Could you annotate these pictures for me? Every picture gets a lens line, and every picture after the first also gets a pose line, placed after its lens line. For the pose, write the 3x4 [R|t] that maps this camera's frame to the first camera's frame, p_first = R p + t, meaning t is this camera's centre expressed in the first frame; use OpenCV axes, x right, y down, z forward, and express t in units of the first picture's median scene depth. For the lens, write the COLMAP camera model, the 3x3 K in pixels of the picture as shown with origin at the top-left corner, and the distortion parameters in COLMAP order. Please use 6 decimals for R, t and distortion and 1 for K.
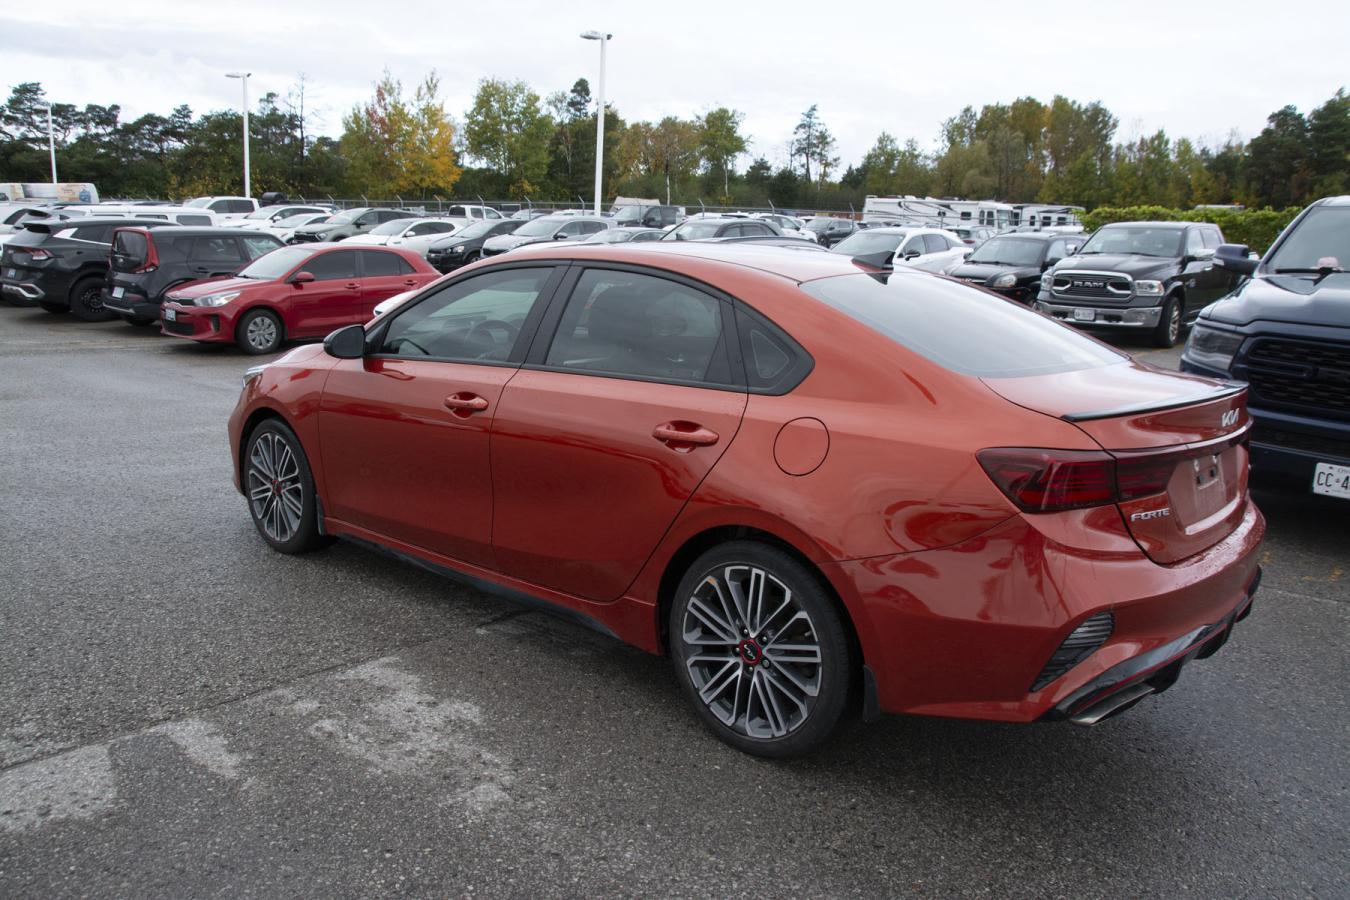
lens RADIAL K [[1034.7, 0, 675.0], [0, 1034.7, 450.0], [0, 0, 1]] dist [-0.149437, 0.164075]
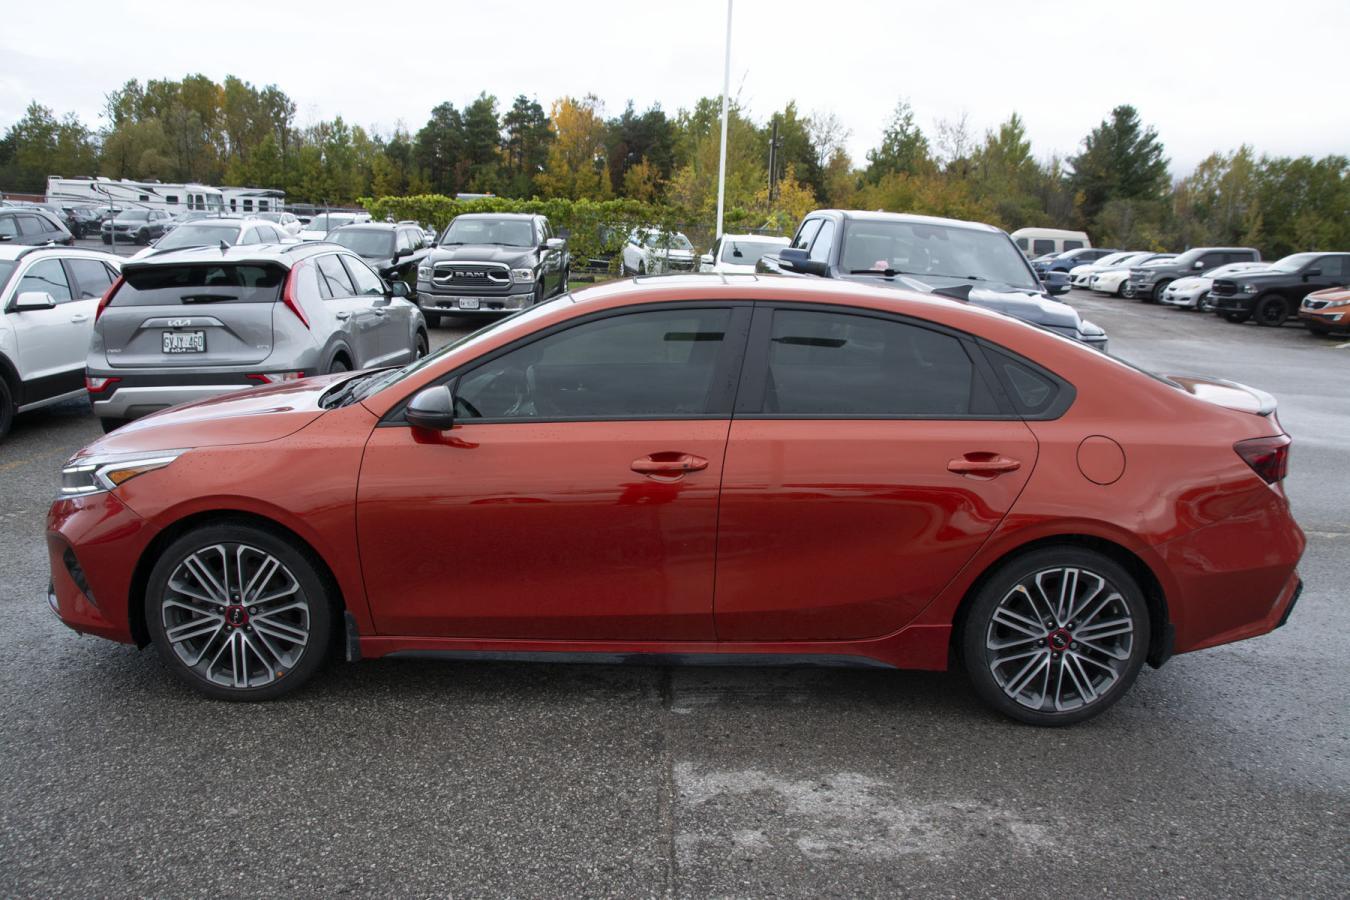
lens RADIAL K [[1034.7, 0, 675.0], [0, 1034.7, 450.0], [0, 0, 1]] dist [-0.149437, 0.164075]
pose [[0.758408, -0.128386, 0.639010, -0.908252], [0.119499, 0.991179, 0.057313, -0.128079], [-0.640731, 0.032895, 0.767060, 0.365340]]
